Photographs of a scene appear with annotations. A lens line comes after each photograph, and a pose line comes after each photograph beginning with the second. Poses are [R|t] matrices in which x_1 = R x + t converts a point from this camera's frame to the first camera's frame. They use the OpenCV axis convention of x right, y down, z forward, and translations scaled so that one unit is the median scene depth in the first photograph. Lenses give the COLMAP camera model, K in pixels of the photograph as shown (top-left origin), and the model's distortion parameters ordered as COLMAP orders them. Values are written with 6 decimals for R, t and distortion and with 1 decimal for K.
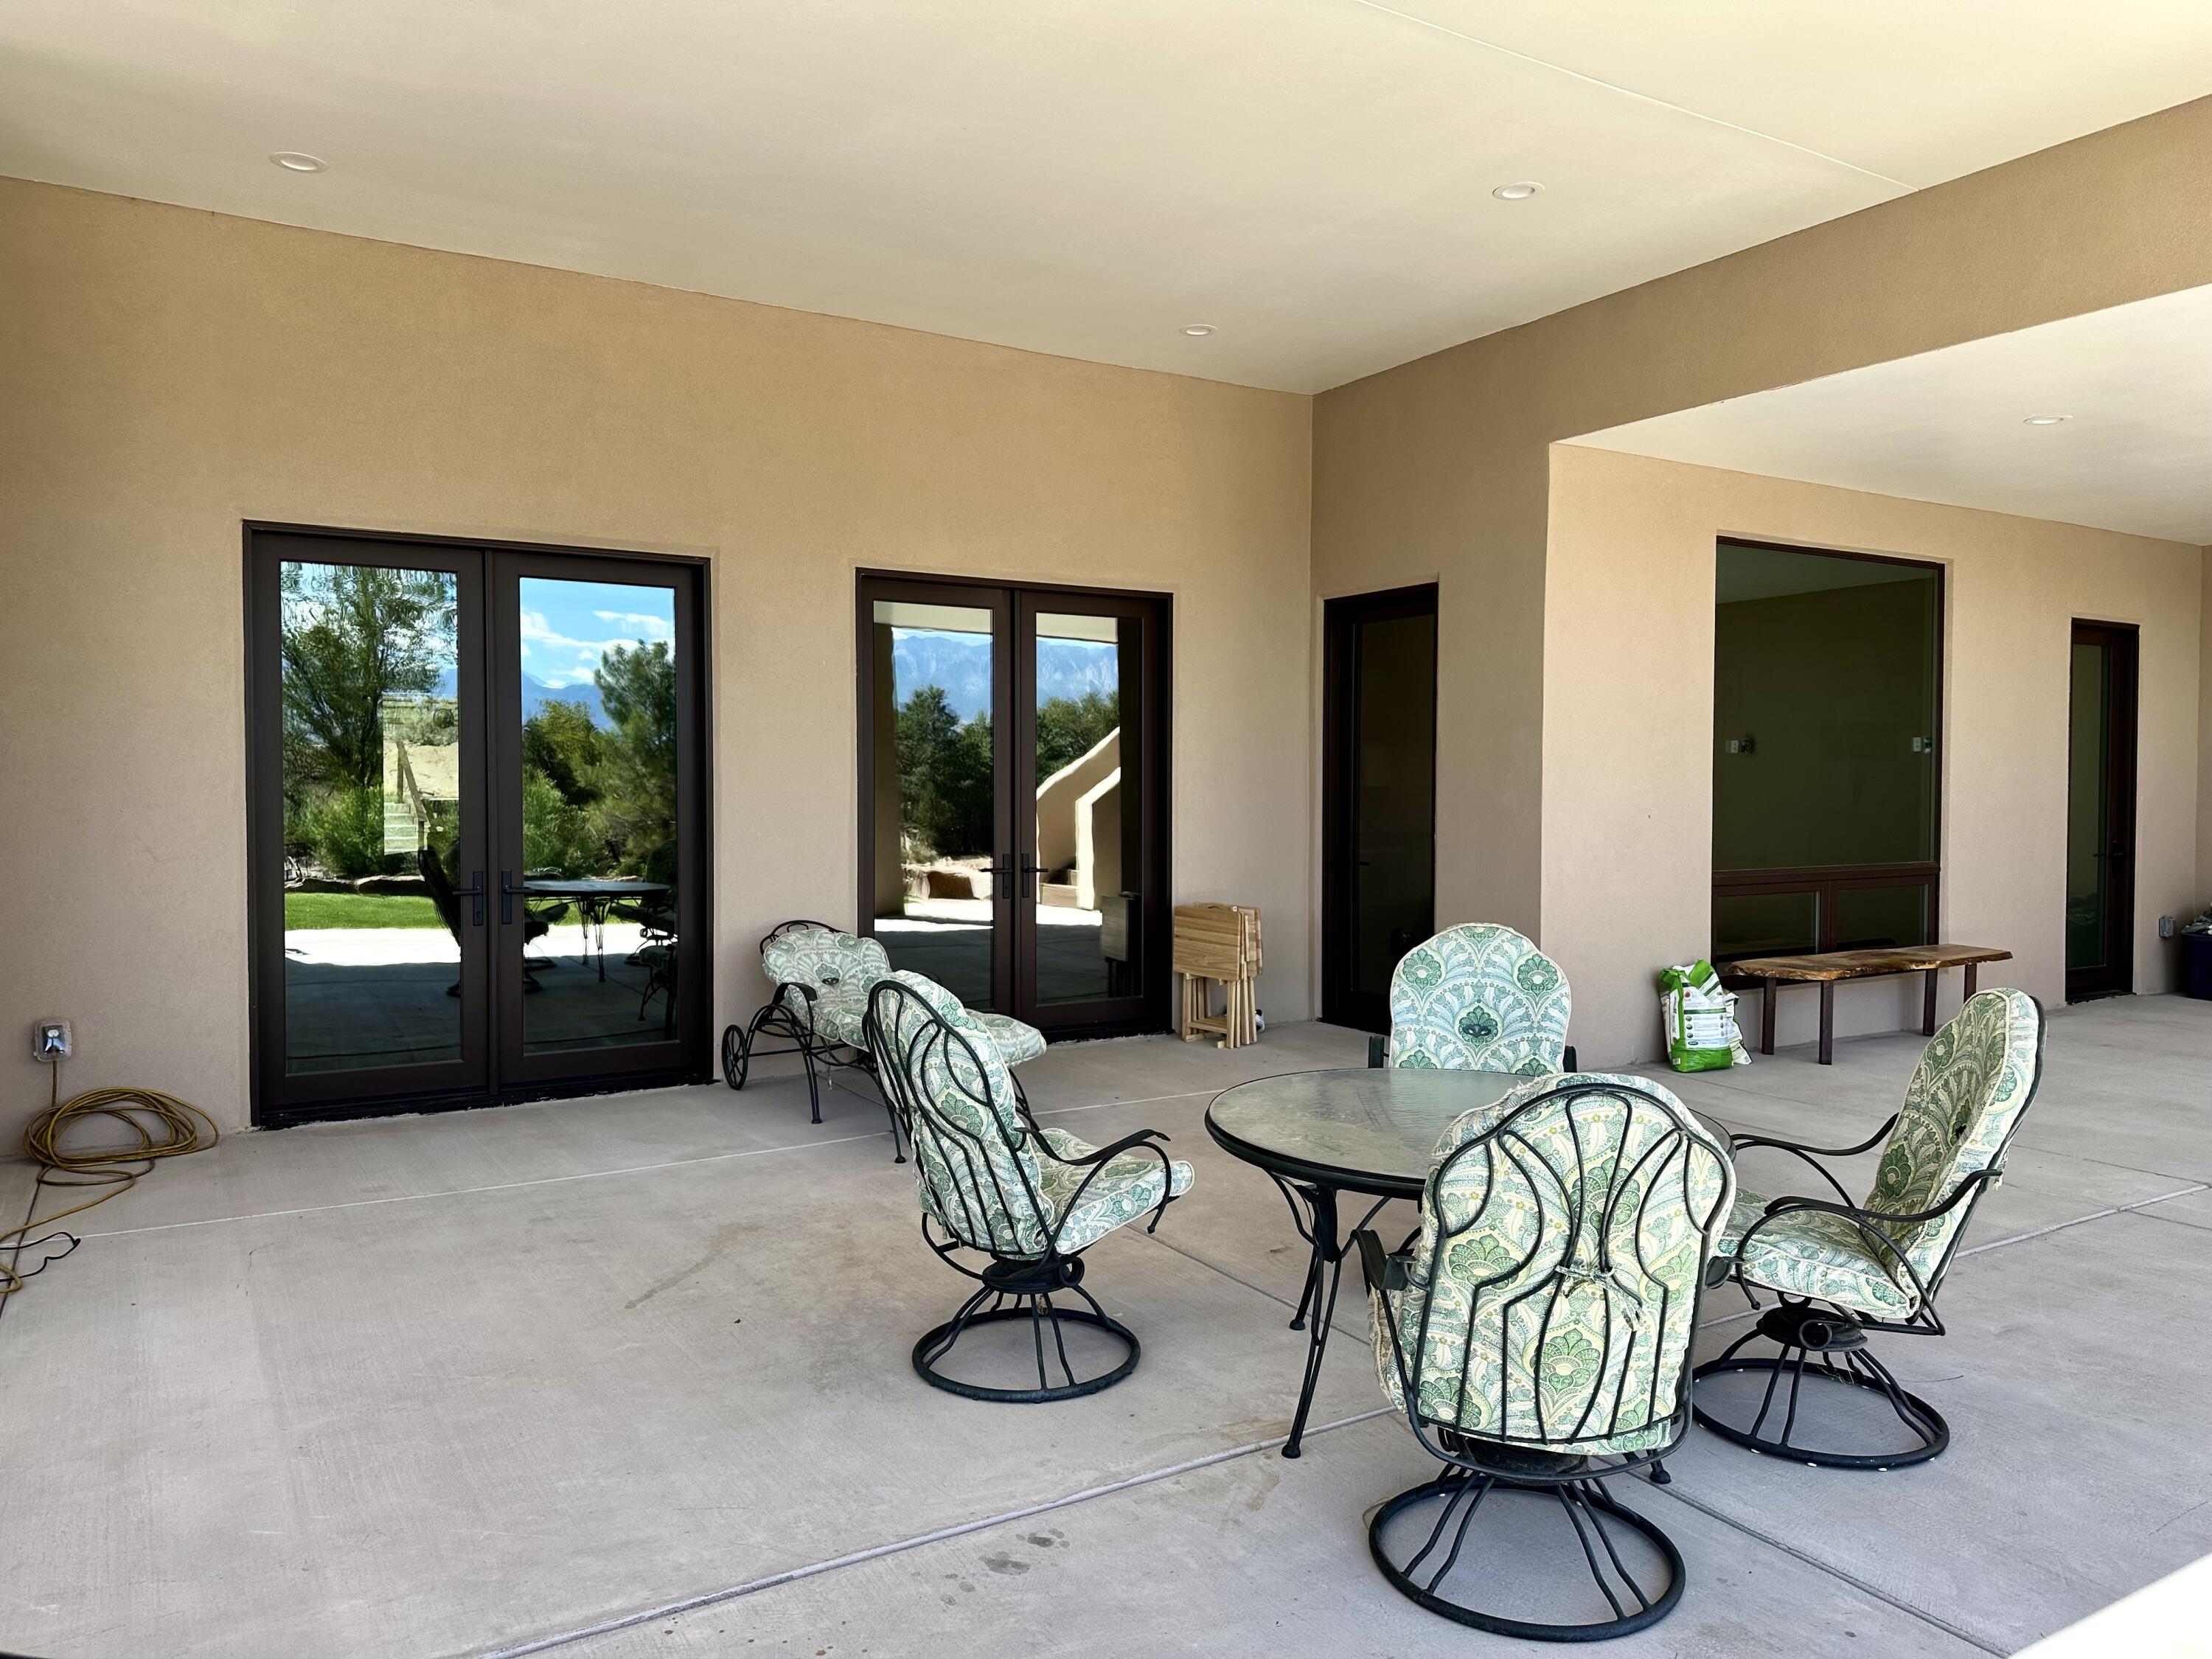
lens RADIAL K [[1581.0, 0, 1169.2], [0, 1581.0, 791.7], [0, 0, 1]] dist [0.011467, 0.000539]
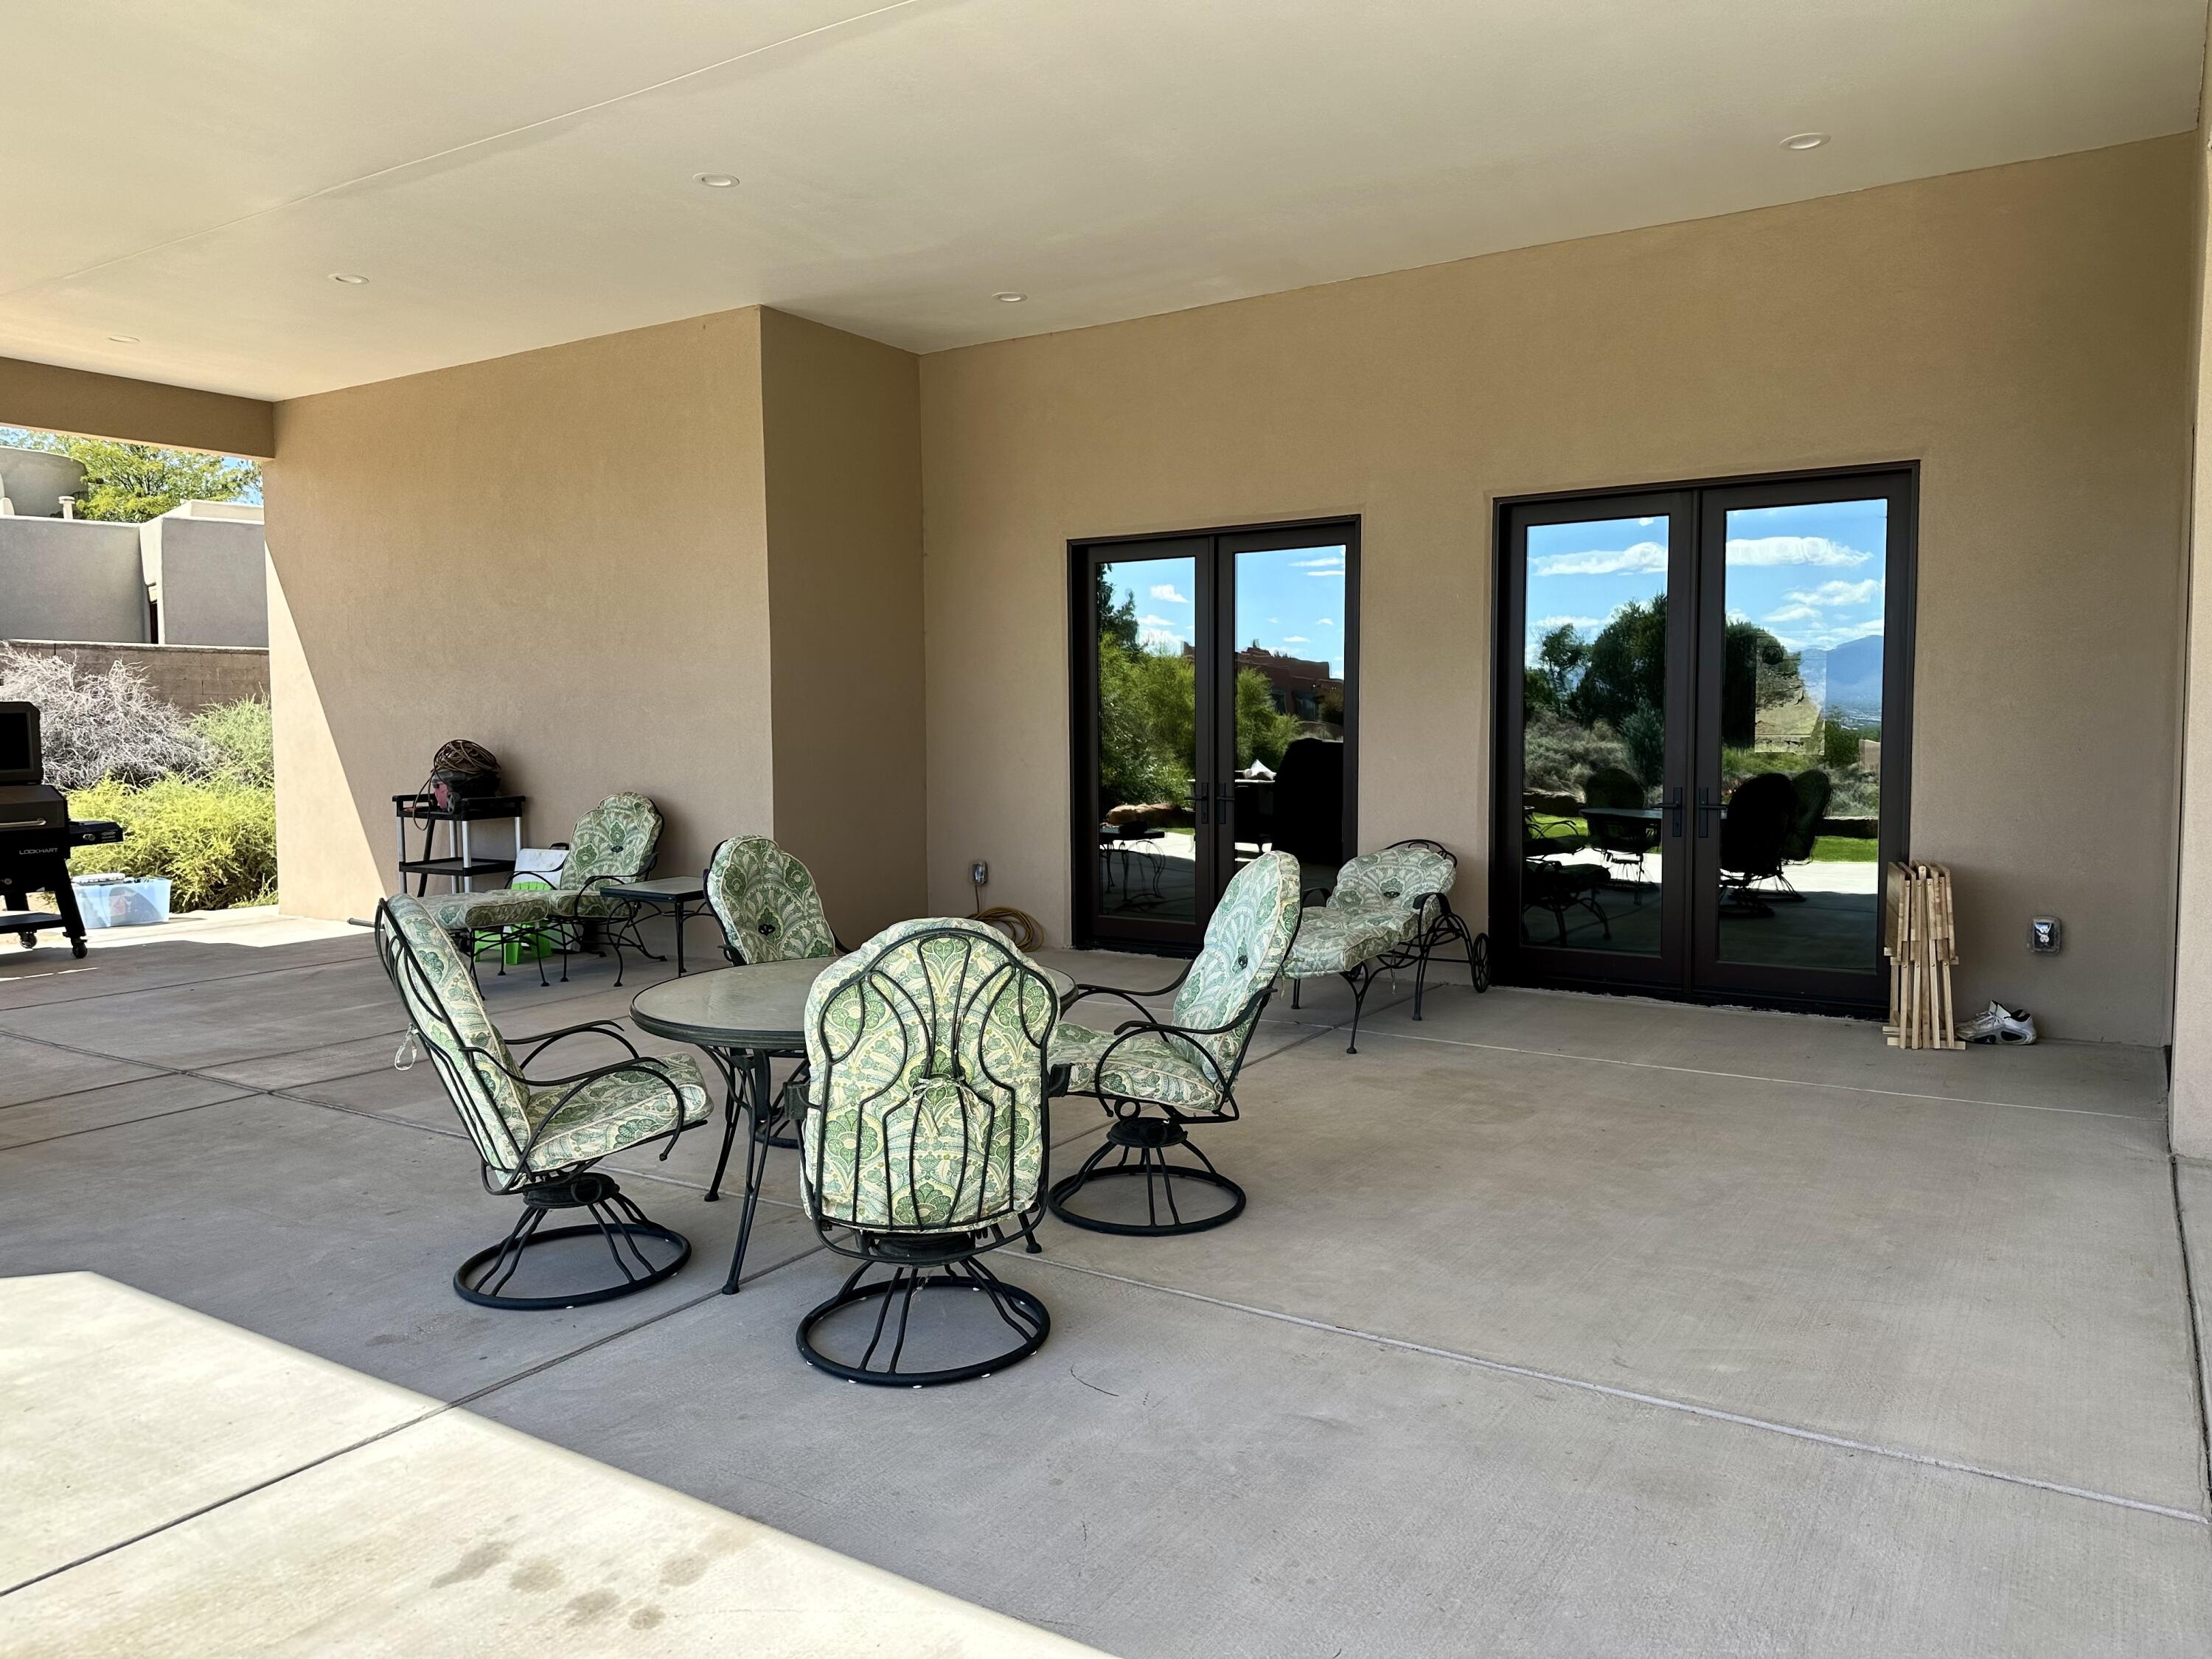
lens RADIAL K [[1540.0, 0, 1102.9], [0, 1540.0, 837.8], [0, 0, 1]] dist [0.087671, -0.118737]
pose [[0.415690, 0.065954, -0.907112, 0.968183], [0.004490, 0.997206, 0.074562, 0.003689], [0.909495, -0.035067, 0.414232, 0.512791]]
